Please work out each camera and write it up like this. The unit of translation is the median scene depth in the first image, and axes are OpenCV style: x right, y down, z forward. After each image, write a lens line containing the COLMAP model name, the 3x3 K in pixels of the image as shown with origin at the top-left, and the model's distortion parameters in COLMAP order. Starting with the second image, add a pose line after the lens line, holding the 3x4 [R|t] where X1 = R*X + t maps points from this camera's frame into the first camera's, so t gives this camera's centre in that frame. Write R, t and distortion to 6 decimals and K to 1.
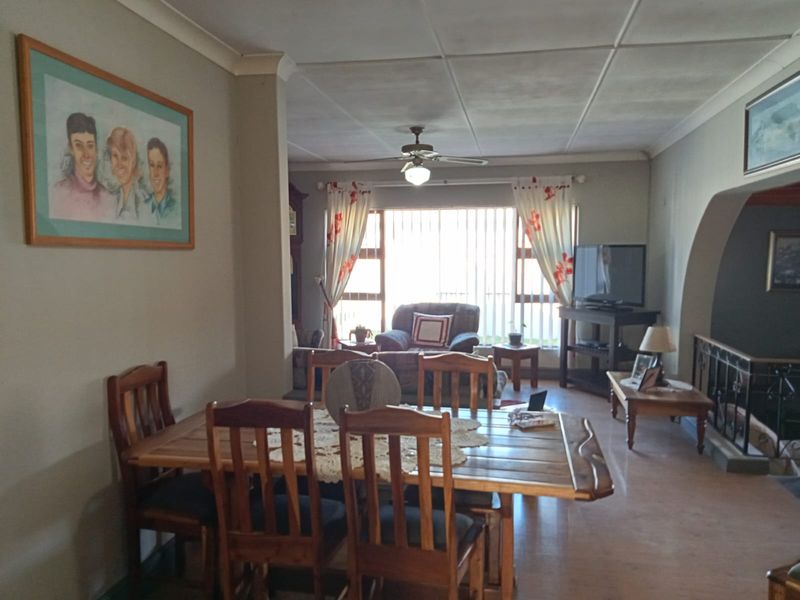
lens RADIAL K [[587.8, 0, 397.7], [0, 587.8, 299.2], [0, 0, 1]] dist [0.003960, -0.001714]
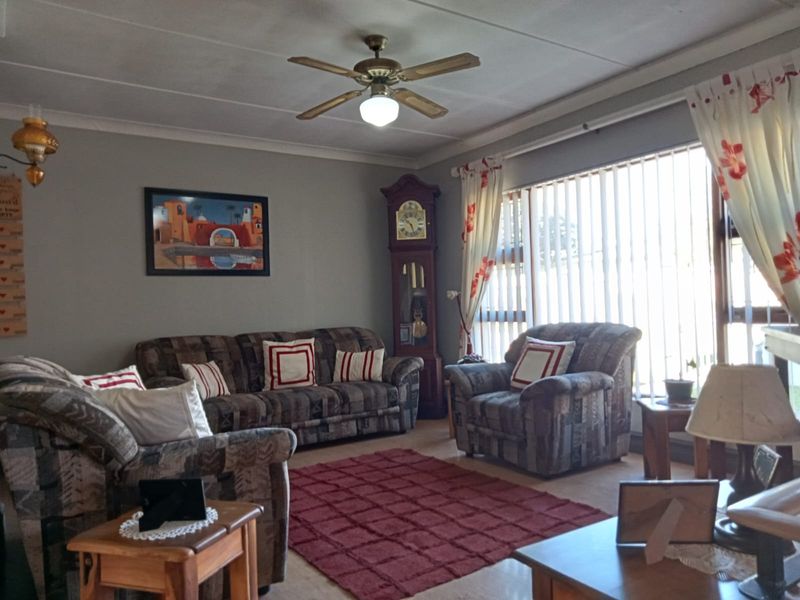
lens RADIAL K [[595.2, 0, 405.5], [0, 595.2, 297.8], [0, 0, 1]] dist [0.019445, -0.006903]
pose [[0.706643, -0.032609, -0.706819, 0.392741], [-0.025785, 0.997087, -0.071779, 0.029735], [0.707101, 0.068948, 0.703744, 0.447552]]
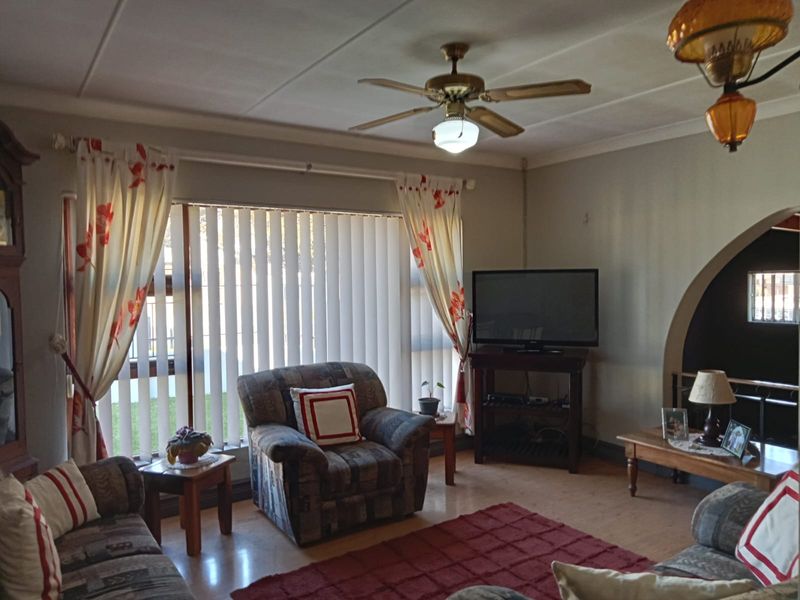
lens RADIAL K [[595.2, 0, 405.5], [0, 595.2, 297.8], [0, 0, 1]] dist [0.019445, -0.006903]
pose [[0.700692, -0.028915, 0.712878, -0.299387], [0.067319, 0.997400, -0.025713, -0.041817], [-0.710281, 0.066007, 0.700817, 0.514147]]
